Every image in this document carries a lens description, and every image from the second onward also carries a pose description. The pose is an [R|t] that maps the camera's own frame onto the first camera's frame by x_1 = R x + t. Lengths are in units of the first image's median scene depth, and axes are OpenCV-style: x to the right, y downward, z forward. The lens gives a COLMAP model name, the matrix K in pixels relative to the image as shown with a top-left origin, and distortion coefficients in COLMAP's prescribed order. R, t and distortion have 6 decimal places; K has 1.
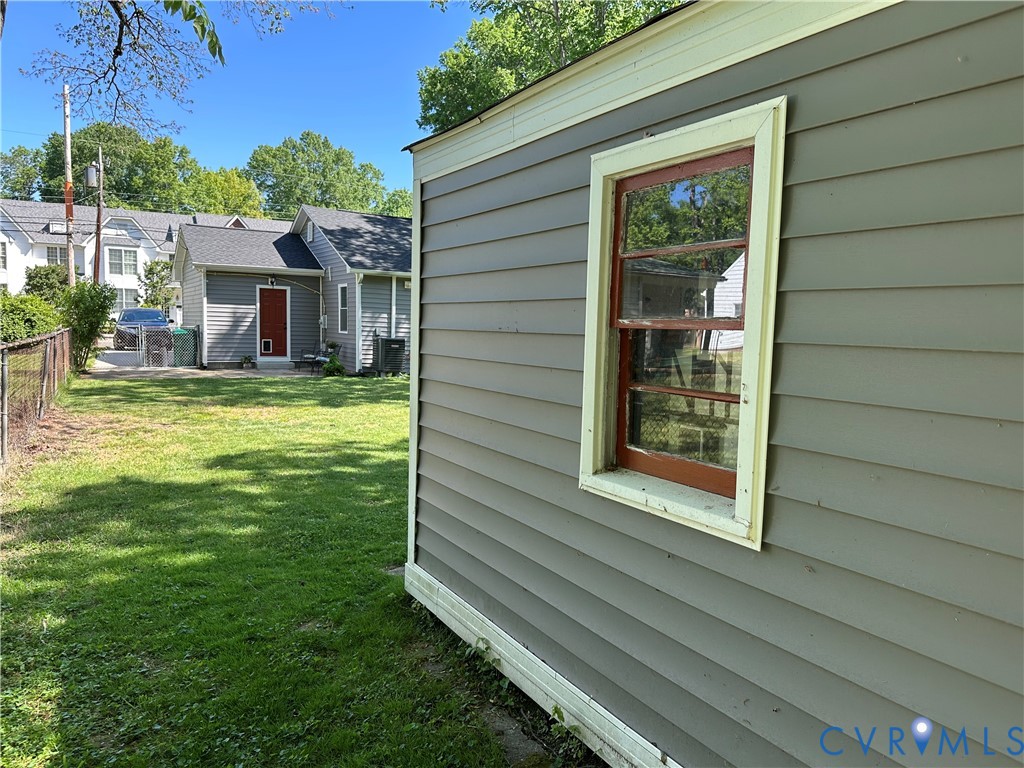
lens RADIAL K [[711.6, 0, 493.4], [0, 711.6, 387.2], [0, 0, 1]] dist [0.182666, -0.343620]
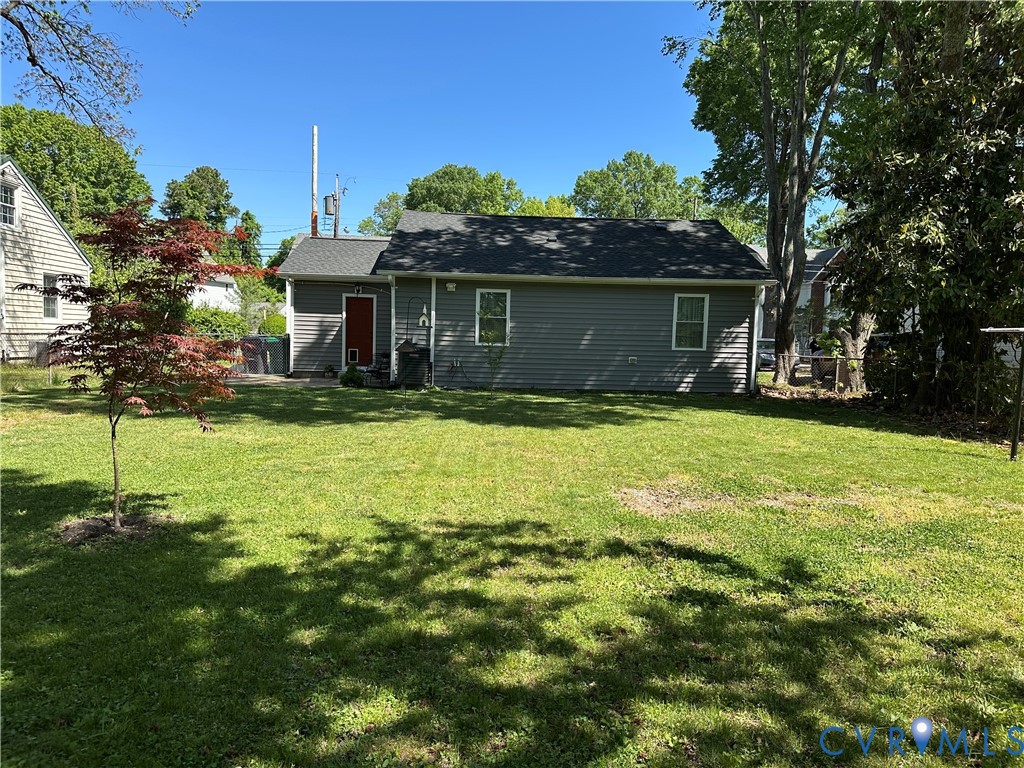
lens RADIAL K [[714.6, 0, 505.0], [0, 714.6, 389.1], [0, 0, 1]] dist [0.088178, -0.119623]
pose [[0.887282, 0.034221, -0.459956, 0.321996], [-0.045912, 0.998844, -0.014251, -0.007334], [0.458936, 0.033762, 0.887828, 0.235426]]
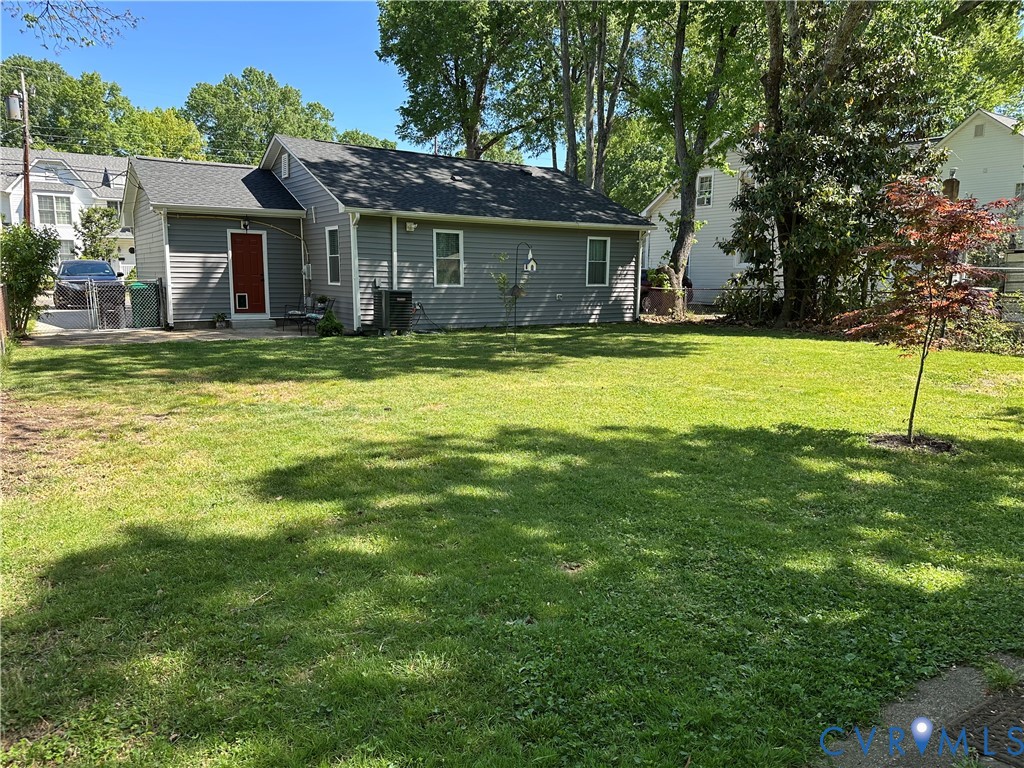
lens RADIAL K [[714.6, 0, 505.0], [0, 714.6, 389.1], [0, 0, 1]] dist [0.088178, -0.119623]
pose [[0.996568, -0.027154, 0.078195, -0.073429], [0.021515, 0.997167, 0.072074, -0.008473], [-0.079930, -0.070144, 0.994329, 0.116300]]
